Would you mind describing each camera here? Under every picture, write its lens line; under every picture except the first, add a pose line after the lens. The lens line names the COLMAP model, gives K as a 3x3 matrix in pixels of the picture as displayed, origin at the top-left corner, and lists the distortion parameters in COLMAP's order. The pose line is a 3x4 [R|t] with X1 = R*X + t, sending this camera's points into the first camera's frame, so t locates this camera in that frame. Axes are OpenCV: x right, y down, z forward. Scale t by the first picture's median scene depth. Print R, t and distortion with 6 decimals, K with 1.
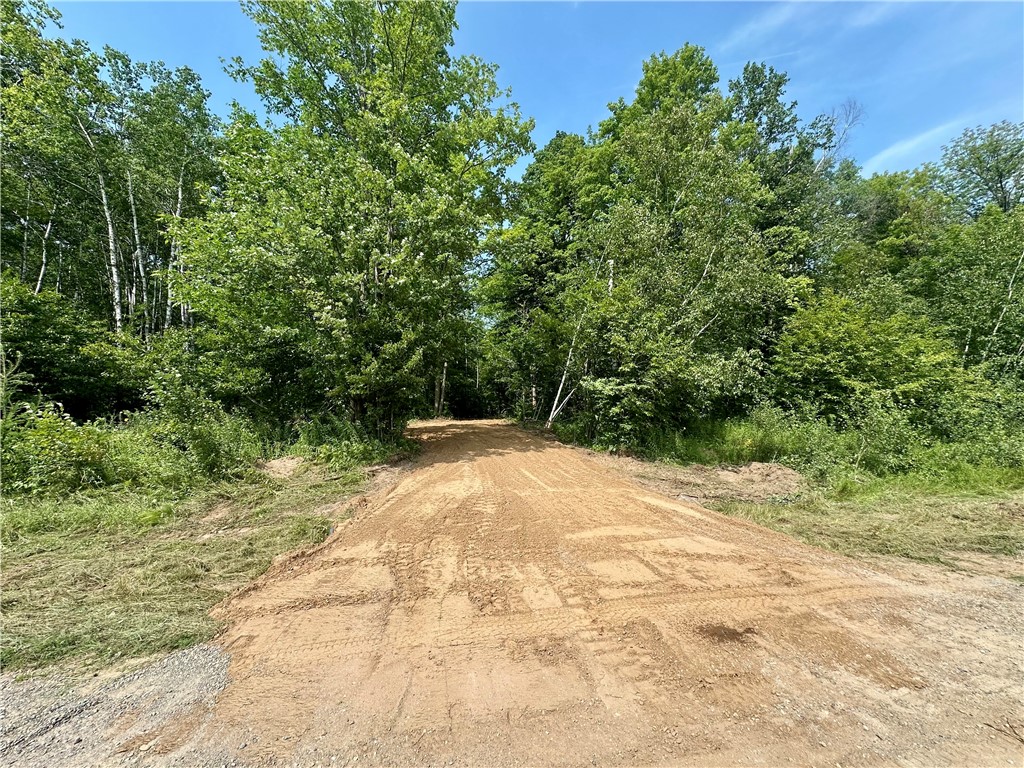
lens RADIAL K [[401.6, 0, 512.0], [0, 401.6, 384.0], [0, 0, 1]] dist [-0.001738, -0.000185]
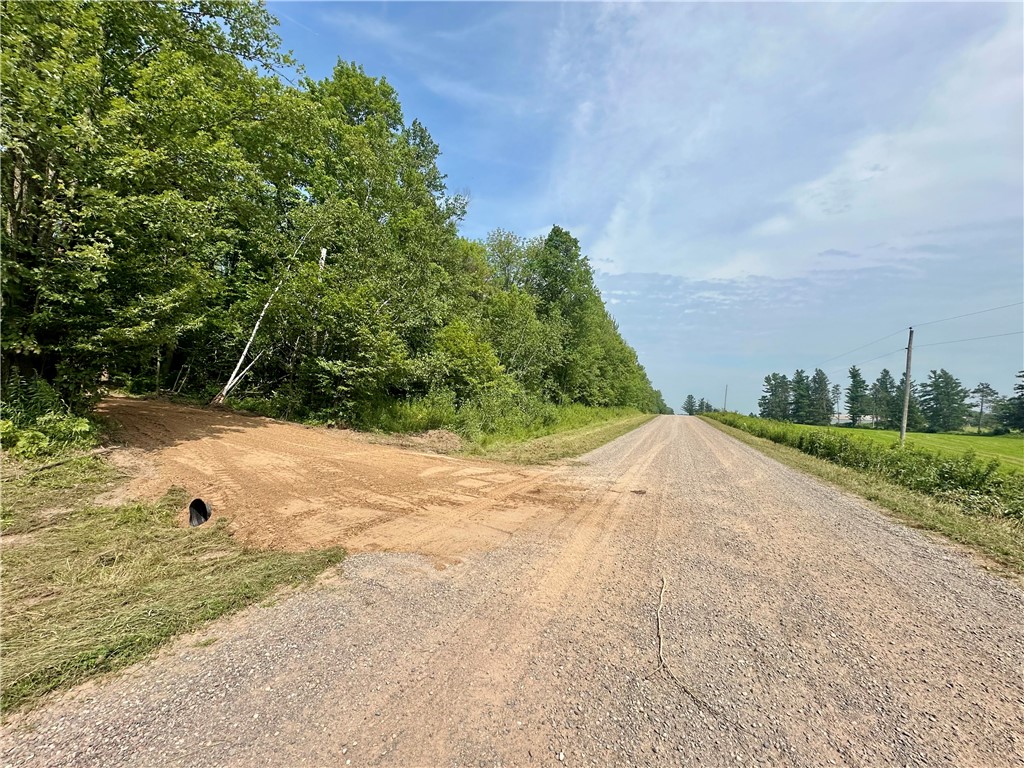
lens RADIAL K [[401.6, 0, 512.0], [0, 401.6, 384.0], [0, 0, 1]] dist [-0.001738, -0.000185]
pose [[0.558643, 0.062347, 0.827061, -0.407812], [-0.102583, 0.994708, -0.005695, 0.006366], [-0.823040, -0.081661, 0.562083, -0.048698]]
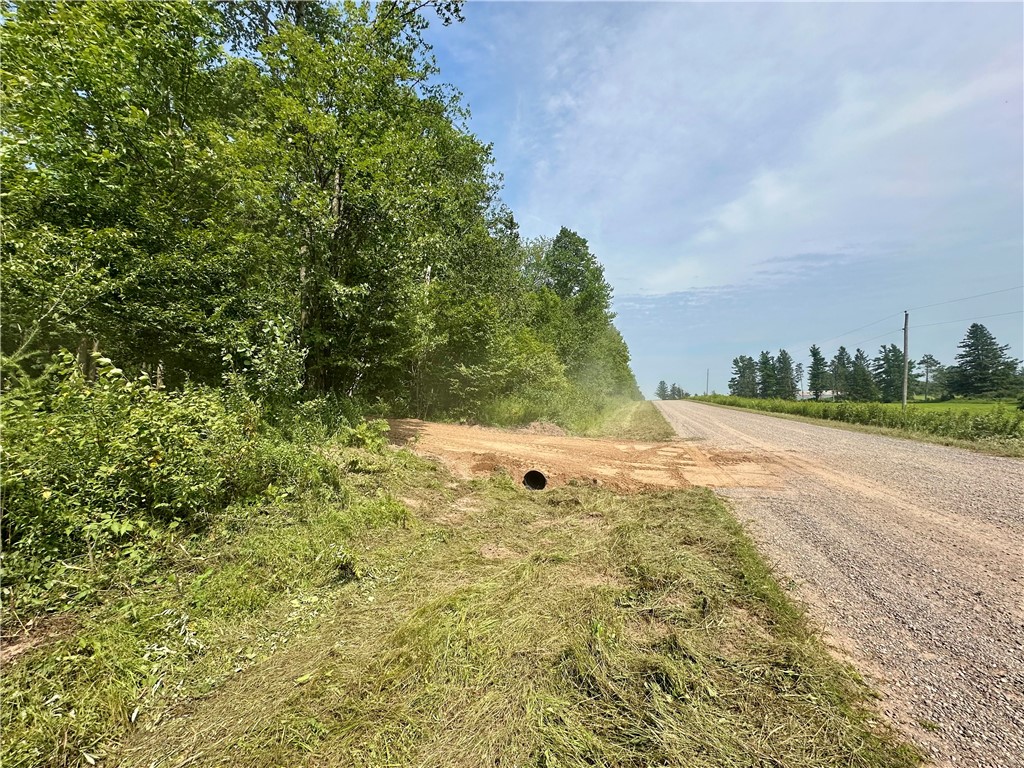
lens RADIAL K [[401.6, 0, 512.0], [0, 401.6, 384.0], [0, 0, 1]] dist [-0.001738, -0.000185]
pose [[0.500829, 0.022513, 0.865253, -0.788251], [-0.045232, 0.998976, 0.000189, 0.037834], [-0.864364, -0.039232, 0.501335, 0.220136]]
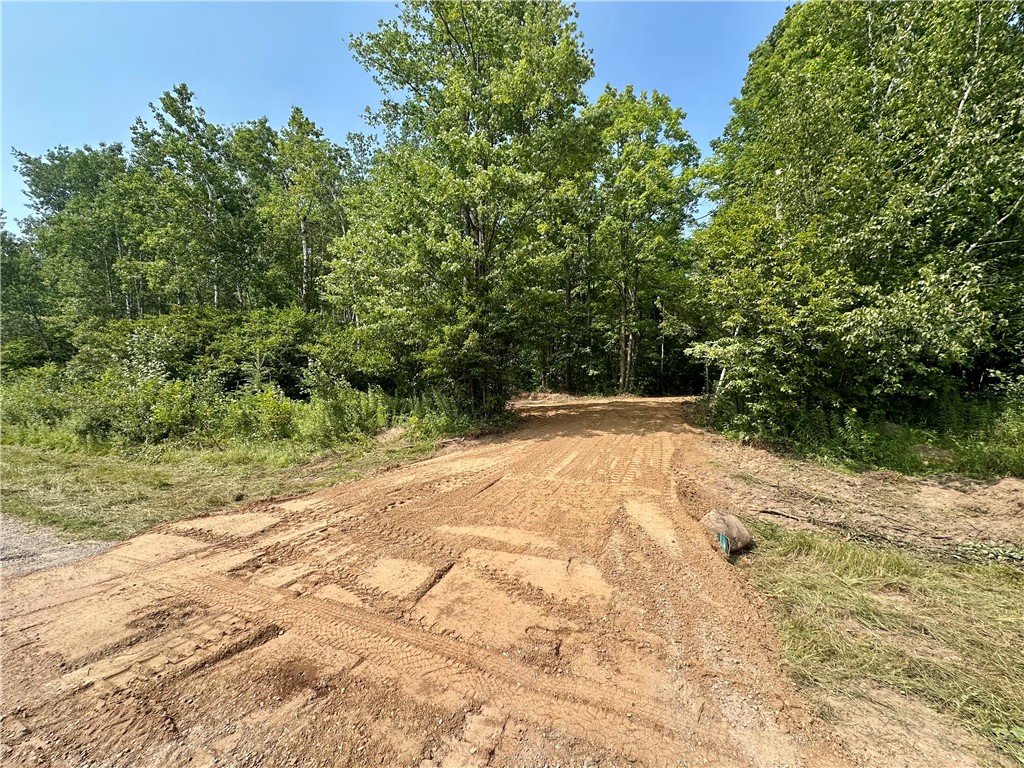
lens RADIAL K [[401.6, 0, 512.0], [0, 401.6, 384.0], [0, 0, 1]] dist [-0.001738, -0.000185]
pose [[0.810580, -0.013087, -0.585481, 0.336330], [0.047520, 0.997923, 0.043485, 0.012078], [0.583696, -0.063070, 0.809519, 0.163860]]
